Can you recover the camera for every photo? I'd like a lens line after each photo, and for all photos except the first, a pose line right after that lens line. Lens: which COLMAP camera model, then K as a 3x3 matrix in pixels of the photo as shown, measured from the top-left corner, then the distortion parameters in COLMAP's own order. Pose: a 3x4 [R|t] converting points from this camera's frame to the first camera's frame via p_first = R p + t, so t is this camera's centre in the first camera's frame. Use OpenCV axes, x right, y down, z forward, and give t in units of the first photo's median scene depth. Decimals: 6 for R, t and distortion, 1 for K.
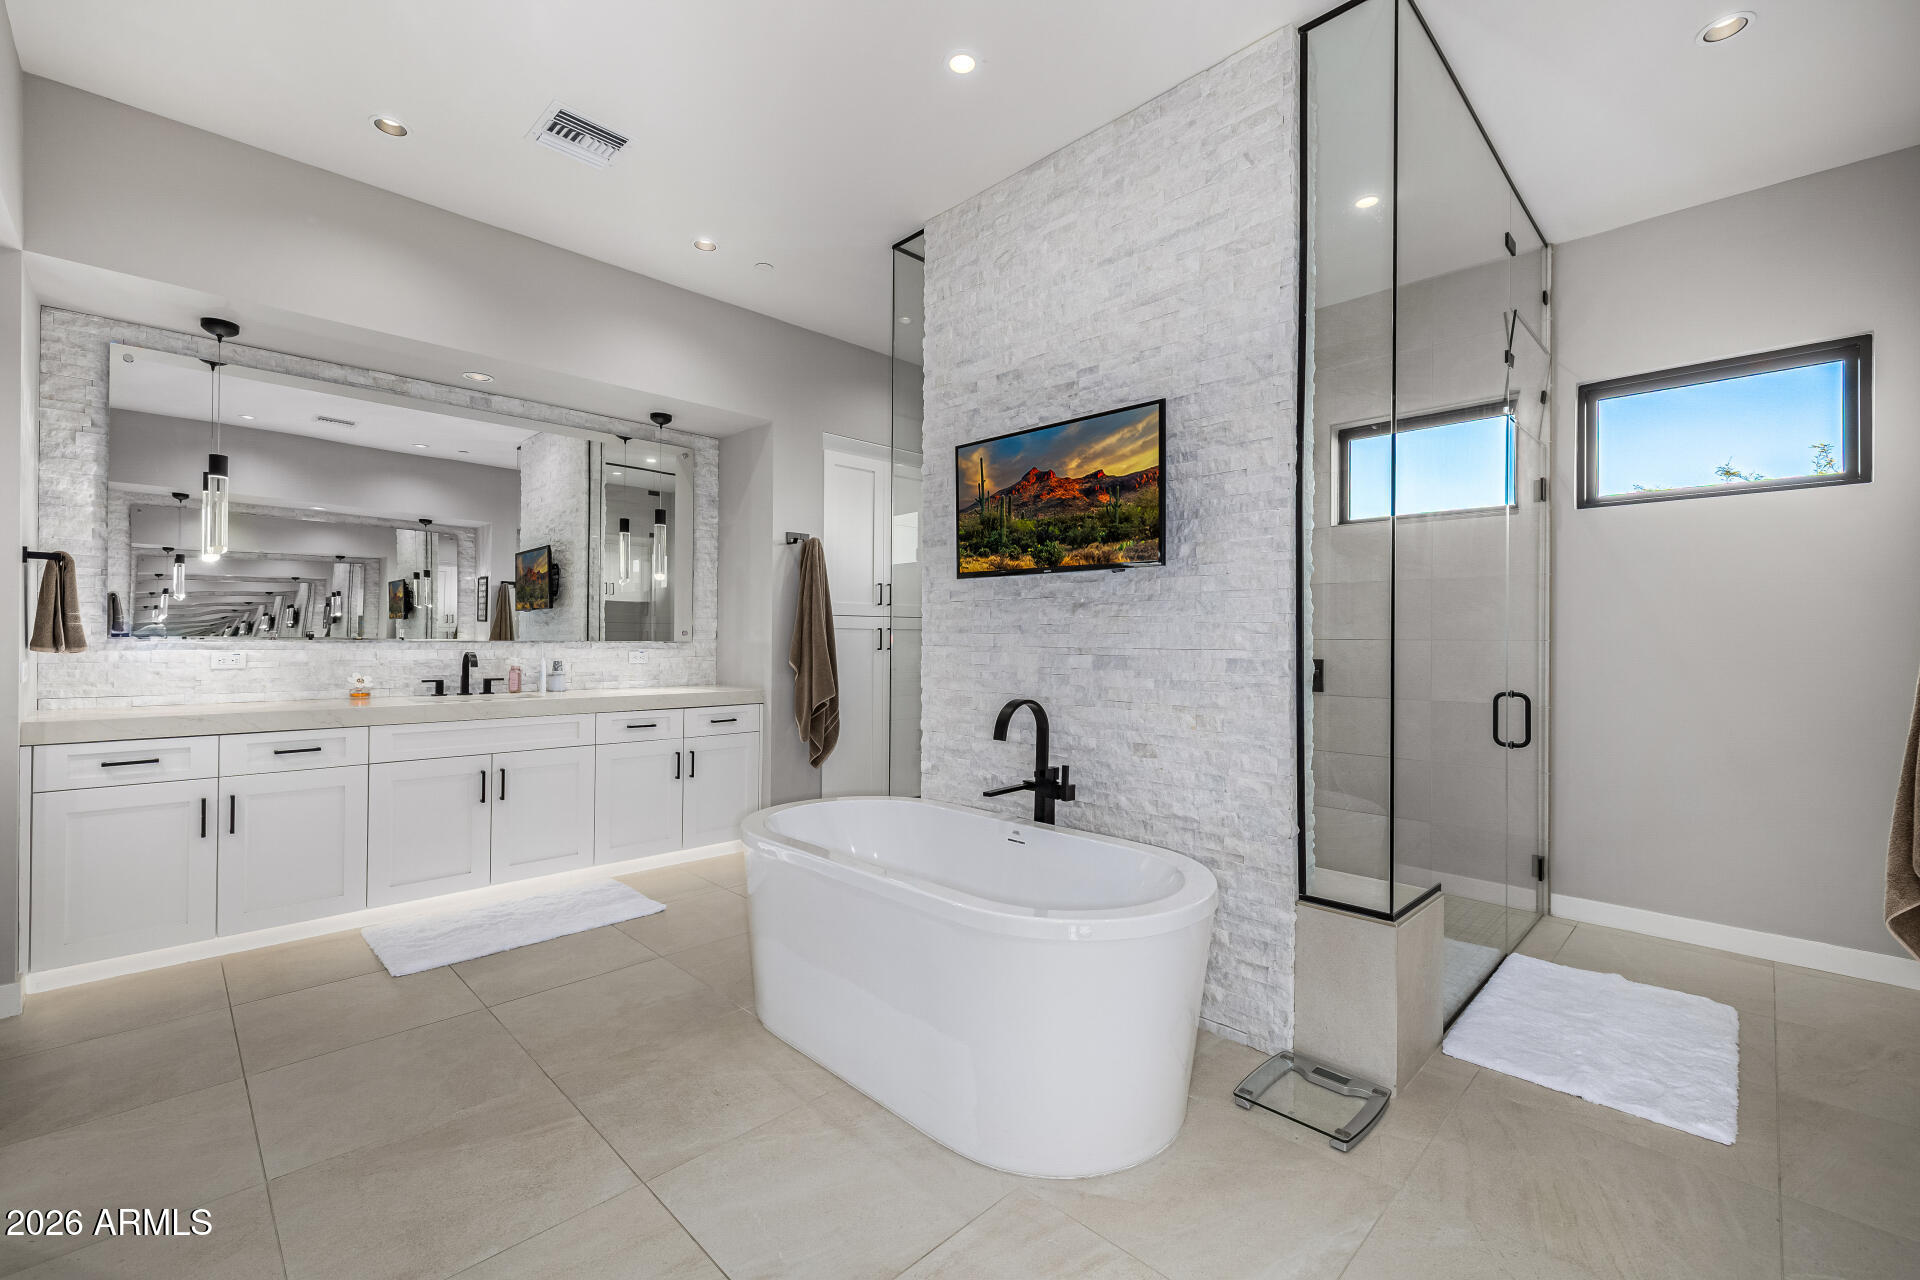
lens RADIAL K [[805.6, 0, 952.3], [0, 805.6, 631.1], [0, 0, 1]] dist [0.004253, 0.000320]
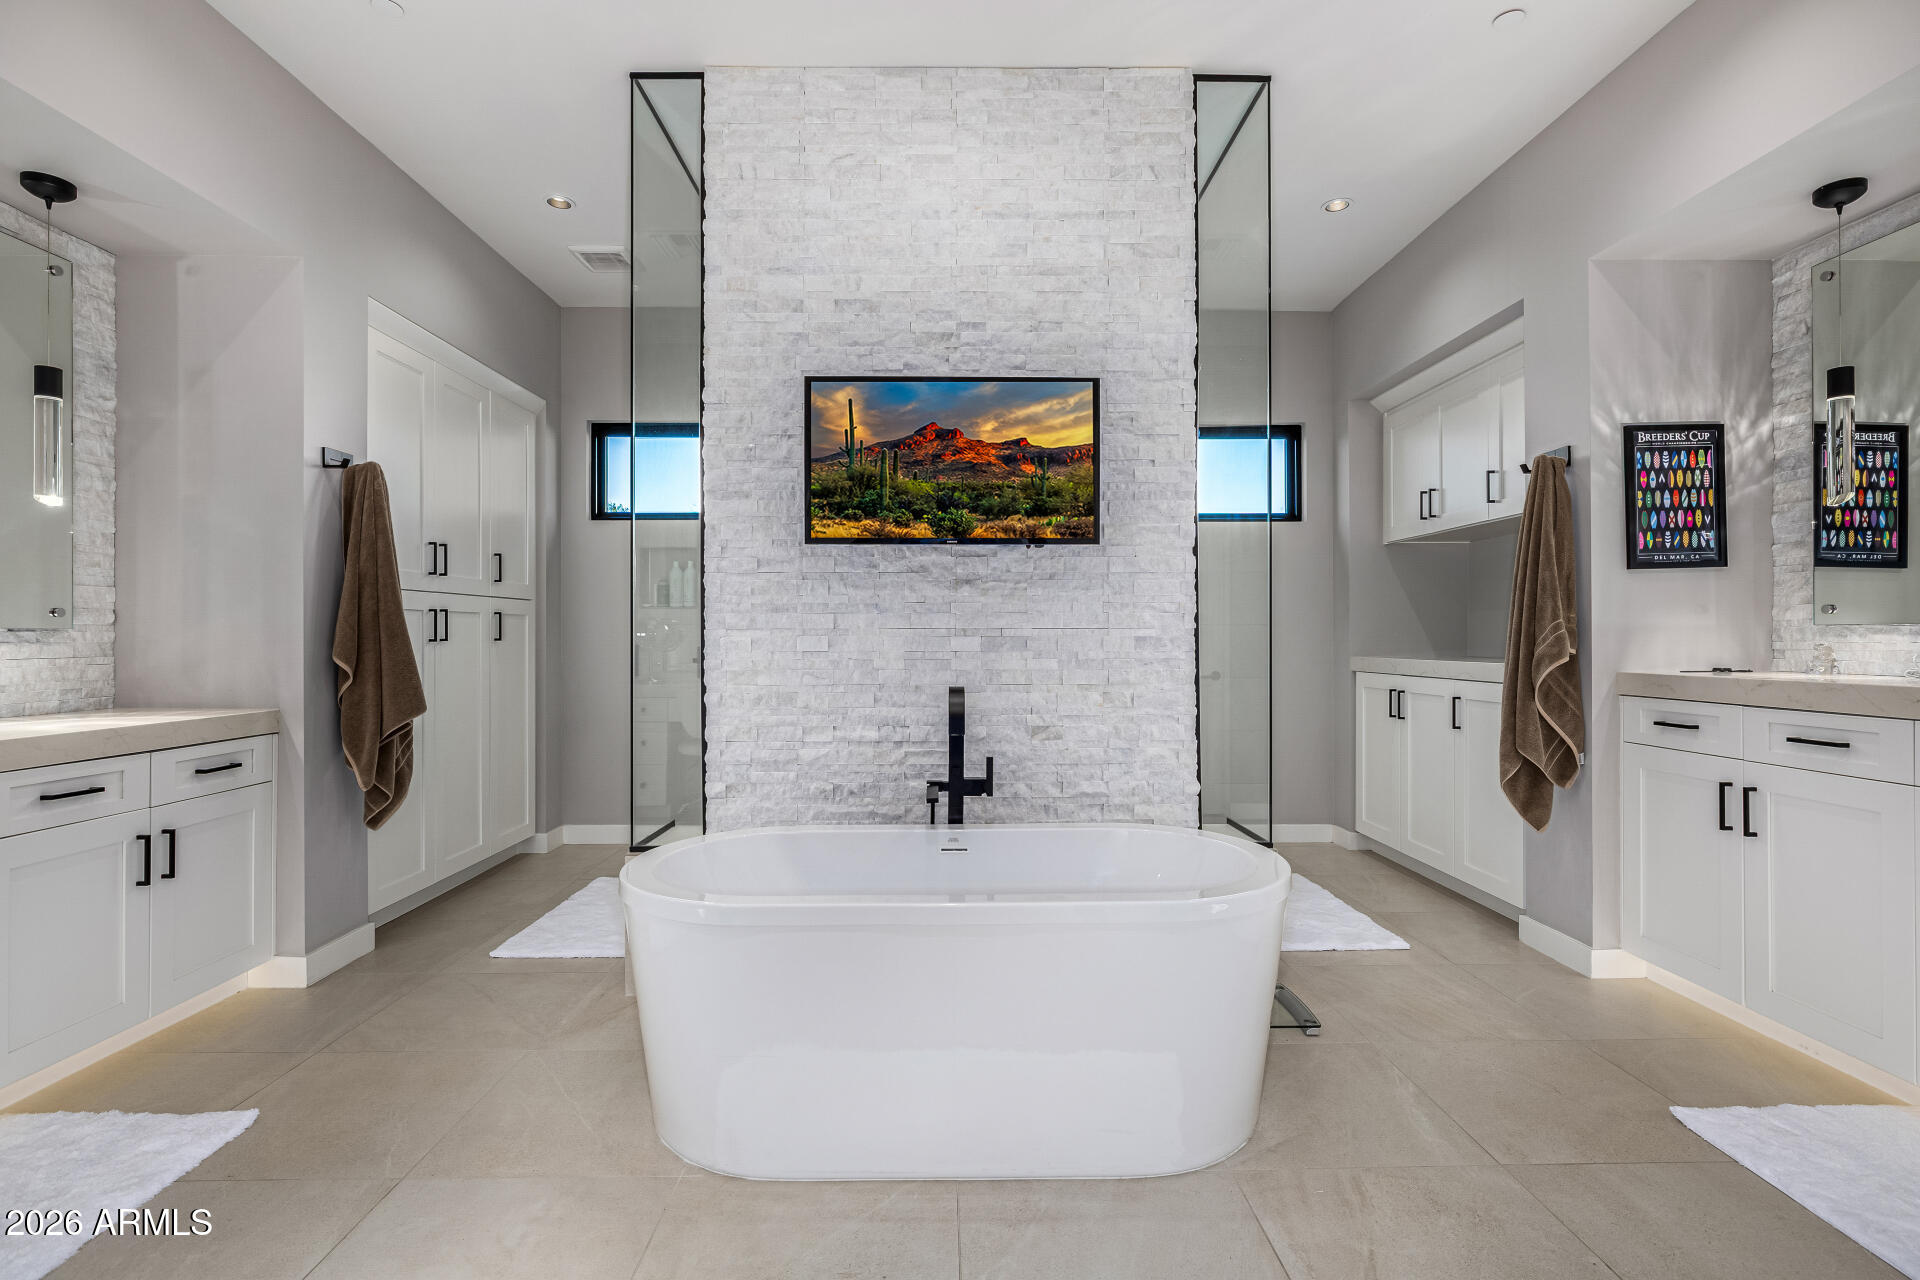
lens RADIAL K [[891.1, 0, 957.6], [0, 891.1, 631.6], [0, 0, 1]] dist [-0.006444, 0.001732]
pose [[0.694104, -0.004335, 0.719862, -0.584913], [-0.000785, 0.999977, 0.006779, 0.017630], [-0.719875, -0.005270, 0.694084, 0.315464]]
